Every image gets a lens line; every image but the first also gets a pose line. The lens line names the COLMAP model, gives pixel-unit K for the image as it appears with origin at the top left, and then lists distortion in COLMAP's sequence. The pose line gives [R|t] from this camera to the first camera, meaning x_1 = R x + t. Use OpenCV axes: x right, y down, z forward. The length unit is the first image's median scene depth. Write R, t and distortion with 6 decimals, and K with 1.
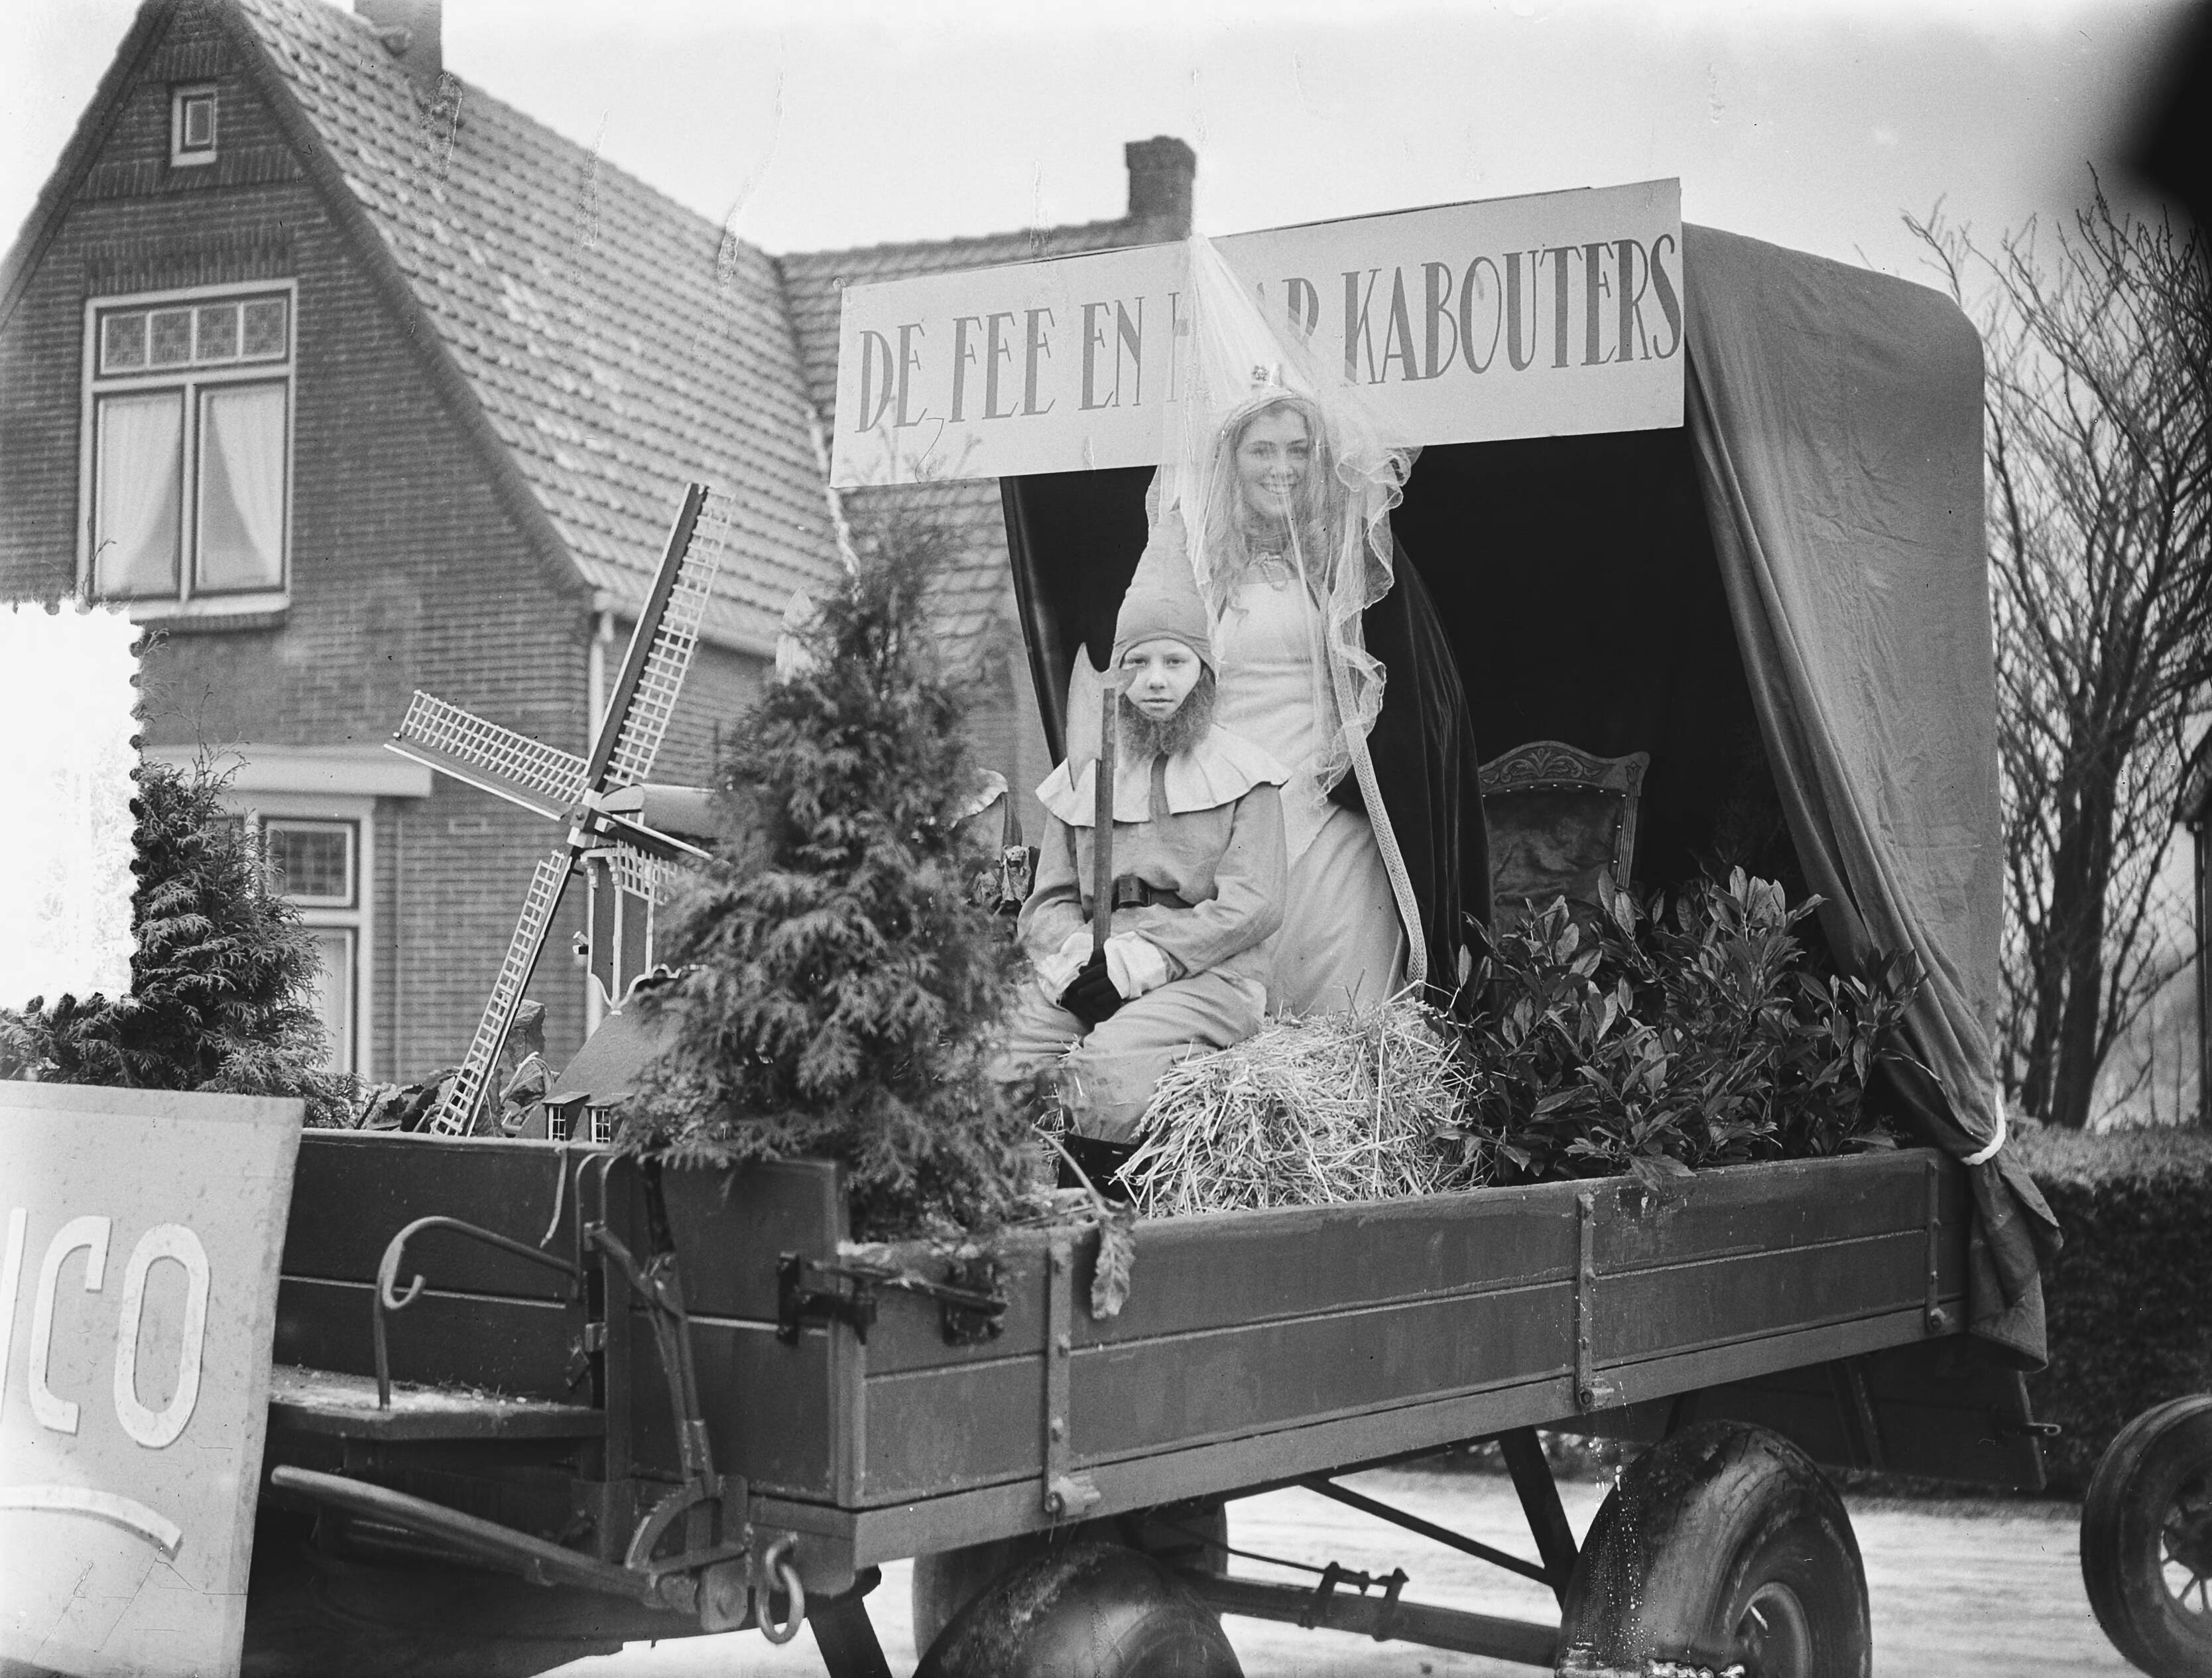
lens RADIAL K [[3048.0, 0, 1142.6], [0, 3048.0, 840.8], [0, 0, 1]] dist [-0.016358, -0.043541]
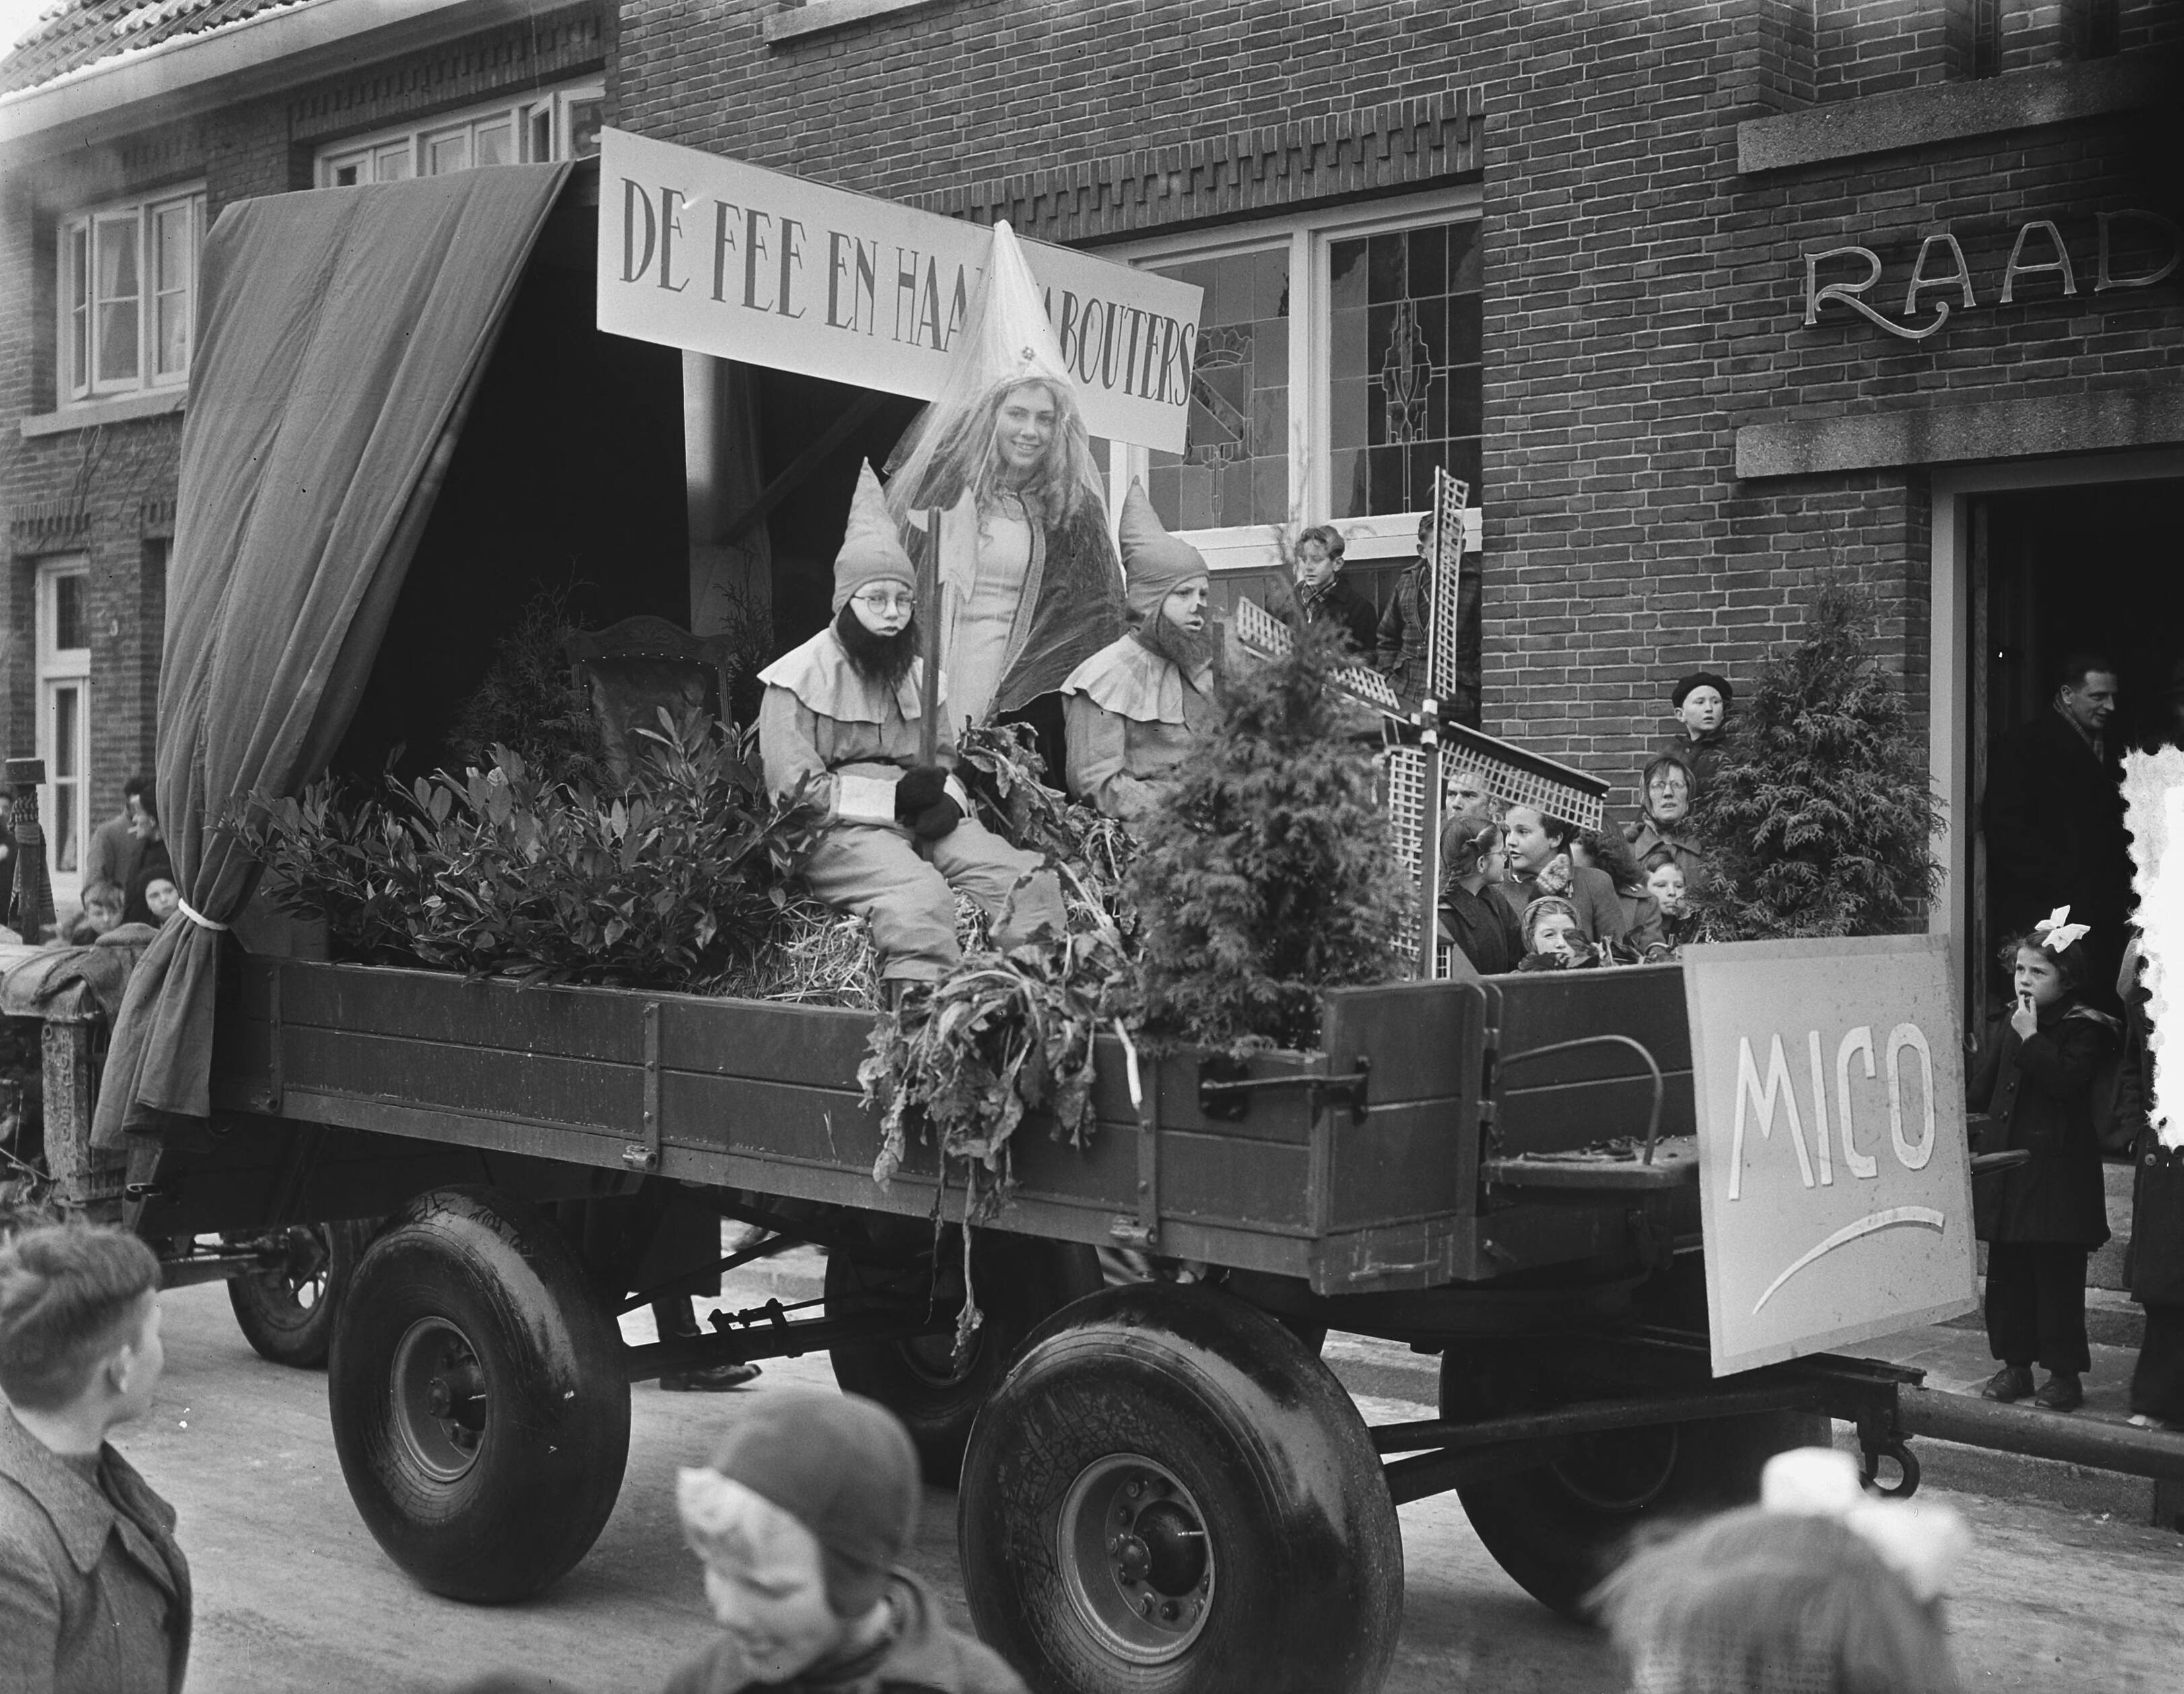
lens RADIAL K [[3095.2, 0, 1096.0], [0, 3095.2, 918.7], [0, 0, 1]] dist [0.063074, -0.218451]
pose [[0.070089, -0.044700, 0.996539, -1.257791], [-0.063427, 0.996774, 0.049172, 0.016069], [-0.995522, -0.066654, 0.067028, 0.869760]]
